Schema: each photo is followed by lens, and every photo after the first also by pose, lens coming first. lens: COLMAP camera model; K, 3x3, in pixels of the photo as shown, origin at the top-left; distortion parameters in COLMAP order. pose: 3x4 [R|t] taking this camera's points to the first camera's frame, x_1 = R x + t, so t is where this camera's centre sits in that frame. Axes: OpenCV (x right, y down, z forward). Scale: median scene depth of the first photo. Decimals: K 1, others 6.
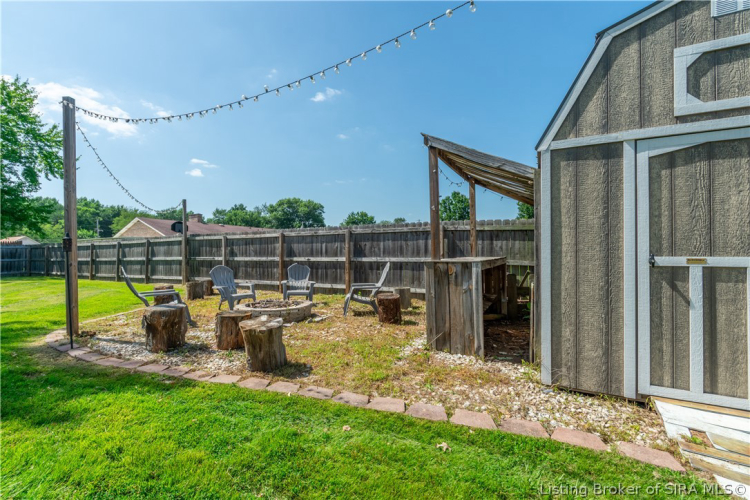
lens RADIAL K [[333.6, 0, 365.0], [0, 333.6, 248.8], [0, 0, 1]] dist [0.010251, -0.016525]
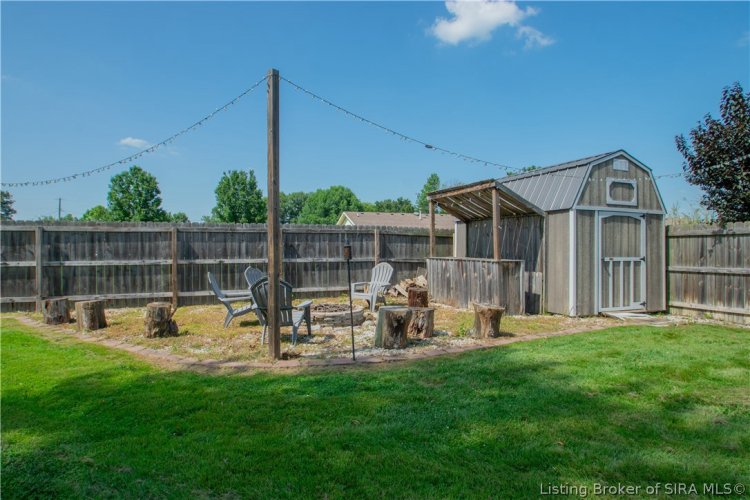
lens RADIAL K [[400.2, 0, 374.7], [0, 400.2, 238.7], [0, 0, 1]] dist [-0.000574, -0.000041]
pose [[0.641392, 0.020270, 0.766946, -0.909160], [-0.012393, 0.999794, -0.016059, -0.017037], [-0.767113, 0.000795, 0.641511, 0.129446]]
